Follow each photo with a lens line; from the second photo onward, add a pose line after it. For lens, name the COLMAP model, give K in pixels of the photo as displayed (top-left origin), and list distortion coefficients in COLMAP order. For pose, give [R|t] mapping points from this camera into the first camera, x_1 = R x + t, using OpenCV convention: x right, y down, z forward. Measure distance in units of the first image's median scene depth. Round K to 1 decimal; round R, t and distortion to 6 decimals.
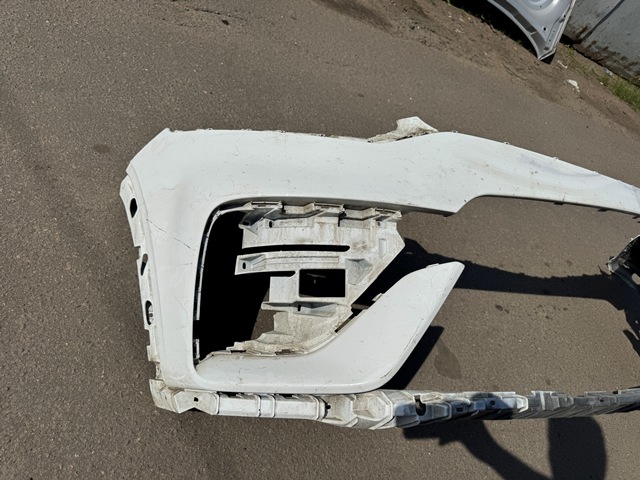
lens RADIAL K [[449.7, 0, 320.0], [0, 449.7, 240.0], [0, 0, 1]] dist [0.059268, -0.068439]
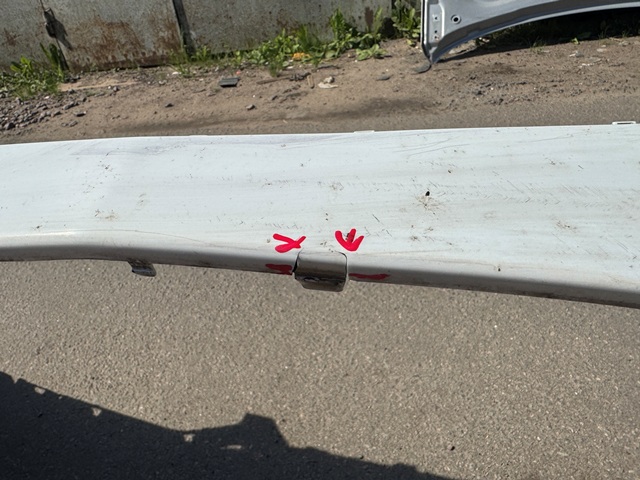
lens RADIAL K [[453.7, 0, 282.1], [0, 453.7, 239.6], [0, 0, 1]] dist [0.004504, 0.000346]
pose [[0.746102, -0.278993, -0.604562, 0.536163], [0.035538, 0.923372, -0.382258, 0.009983], [0.664883, 0.263718, 0.698844, 0.564780]]
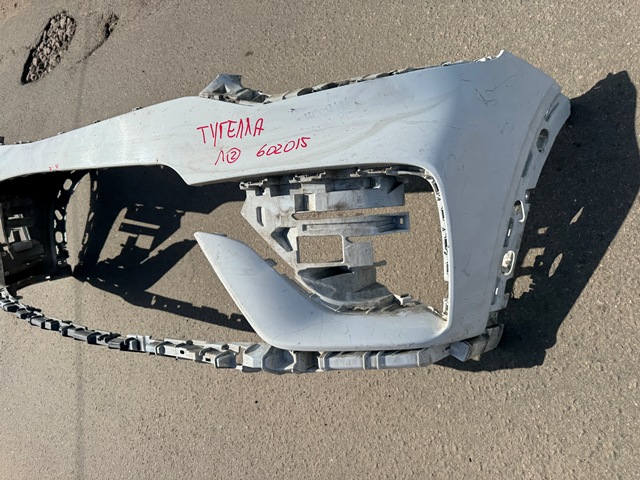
lens RADIAL K [[466.4, 0, 314.0], [0, 466.4, 238.4], [0, 0, 1]] dist [0.039038, -0.088462]
pose [[0.398369, 0.071552, -0.914430, 1.217053], [0.262365, 0.946408, 0.188353, 0.033394], [0.878901, -0.314948, 0.358246, 0.691747]]
